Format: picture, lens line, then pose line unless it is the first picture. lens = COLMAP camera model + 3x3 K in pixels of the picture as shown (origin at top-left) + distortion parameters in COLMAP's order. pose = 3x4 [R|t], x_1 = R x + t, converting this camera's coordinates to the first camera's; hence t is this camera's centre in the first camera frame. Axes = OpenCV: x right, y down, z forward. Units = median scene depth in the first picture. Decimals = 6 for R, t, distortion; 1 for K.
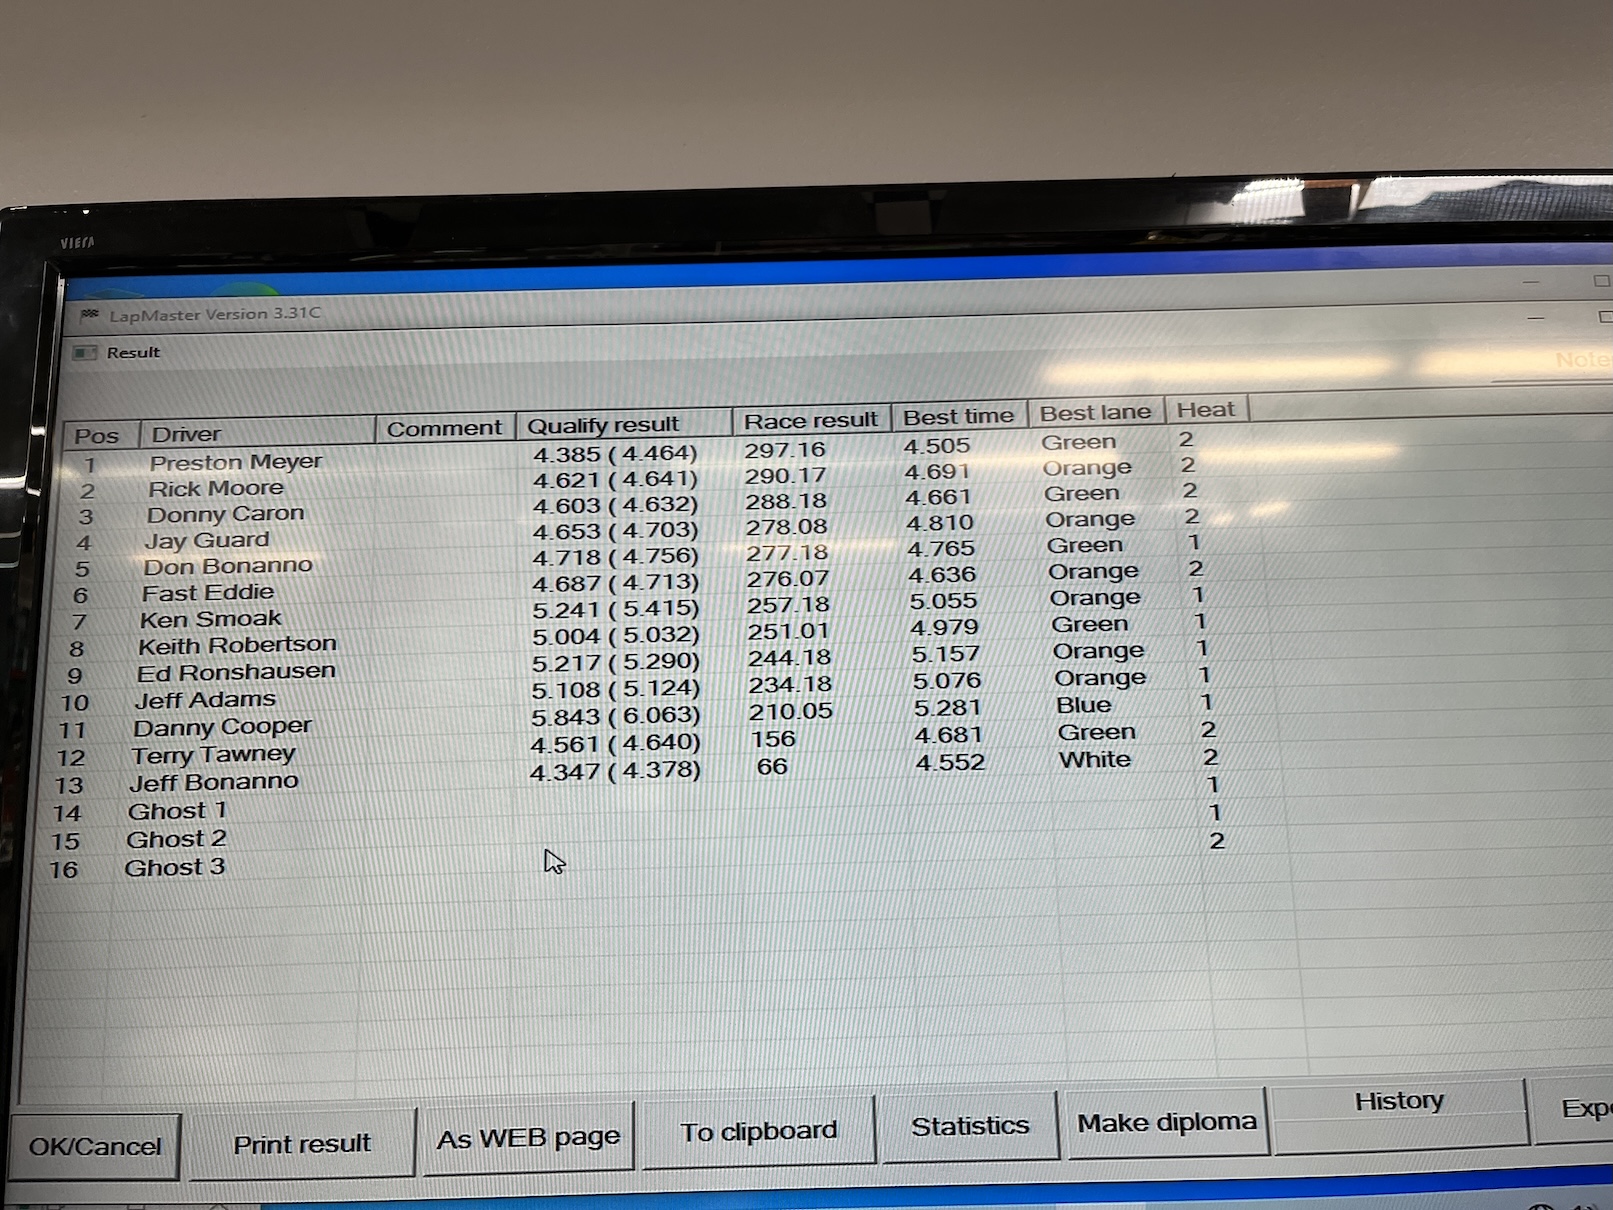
lens RADIAL K [[1240.1, 0, 802.1], [0, 1240.1, 617.3], [0, 0, 1]] dist [0.048558, -0.073915]
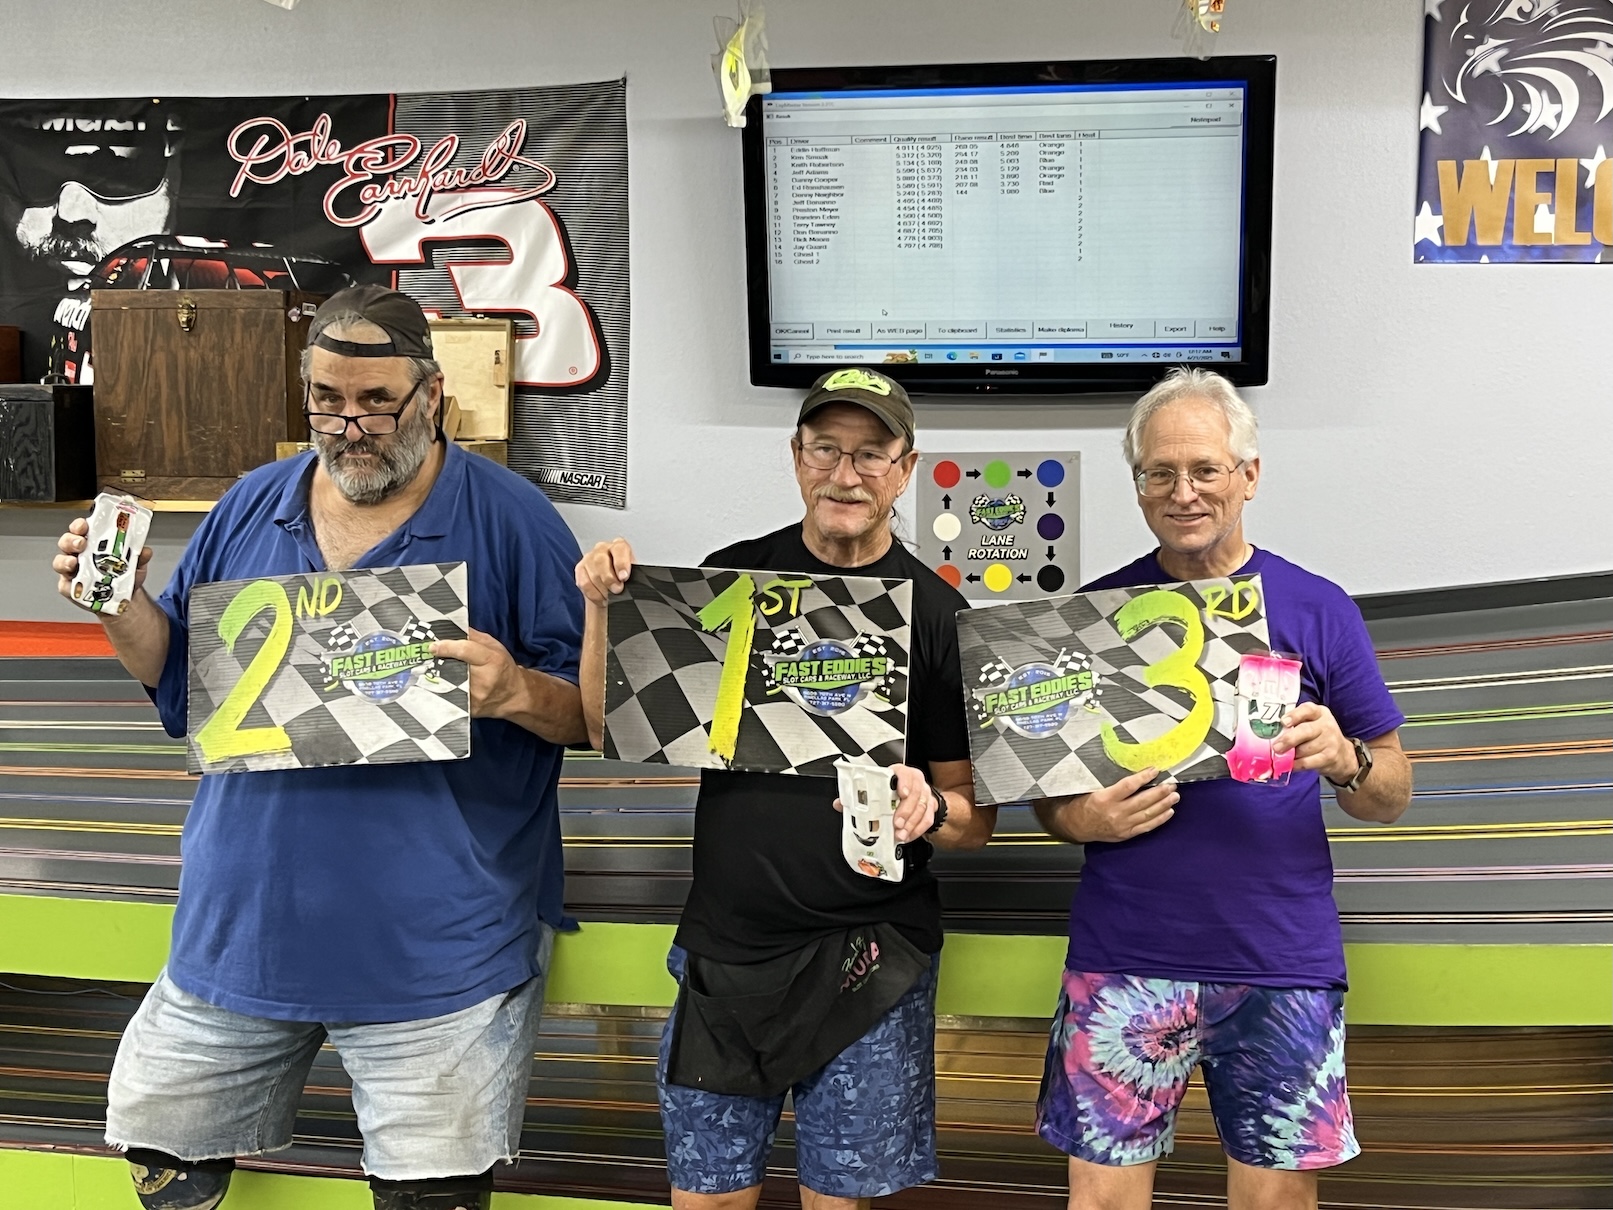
lens RADIAL K [[2266.8, 0, 806.2], [0, 2266.8, 612.1], [0, 0, 1]] dist [0.090456, 0.000000]
pose [[0.982206, 0.043625, -0.182672, 0.787520], [0.033168, 0.917068, 0.397348, -1.524319], [0.184857, -0.396336, 0.899303, -5.486201]]
